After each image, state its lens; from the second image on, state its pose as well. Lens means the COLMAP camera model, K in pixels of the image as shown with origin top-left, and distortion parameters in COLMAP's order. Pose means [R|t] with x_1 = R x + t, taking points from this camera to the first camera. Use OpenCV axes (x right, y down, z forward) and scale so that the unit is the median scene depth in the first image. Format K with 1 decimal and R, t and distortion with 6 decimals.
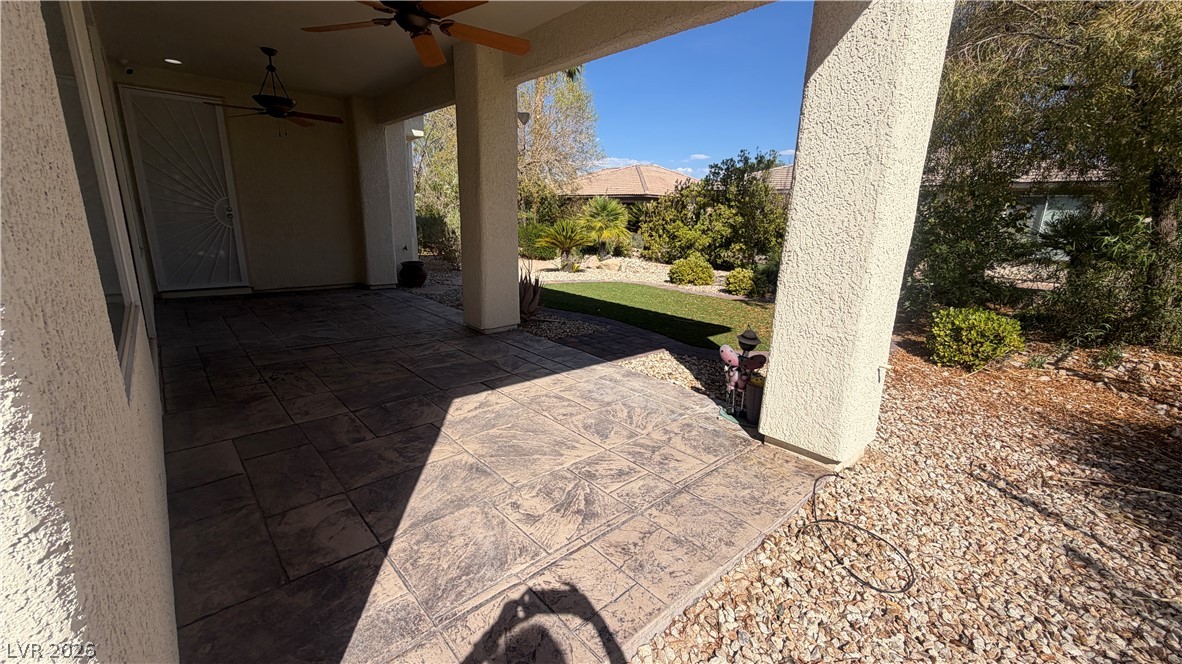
lens RADIAL K [[473.6, 0, 583.7], [0, 473.6, 331.7], [0, 0, 1]] dist [0.000024, -0.000001]
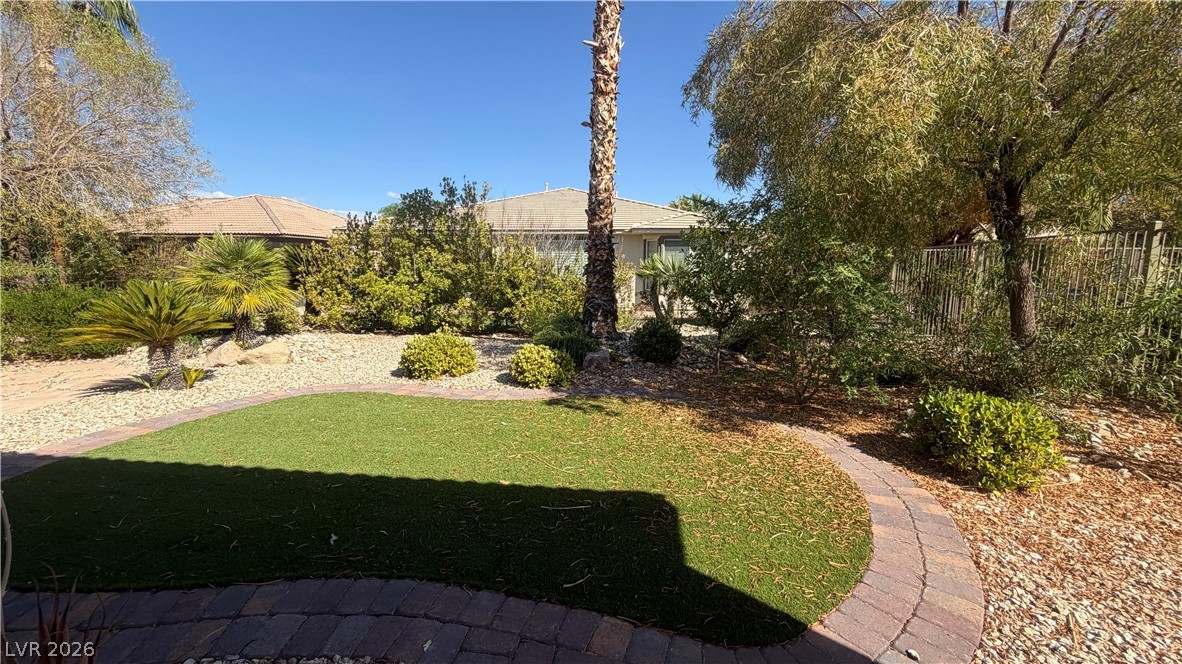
lens RADIAL K [[473.6, 0, 591.0], [0, 473.6, 327.5], [0, 0, 1]] dist [0.000024, -0.000001]
pose [[0.746143, -0.115187, 0.655745, -0.020688], [0.175267, 0.984163, -0.026553, -0.082707], [-0.642302, 0.134743, 0.754515, 0.299483]]
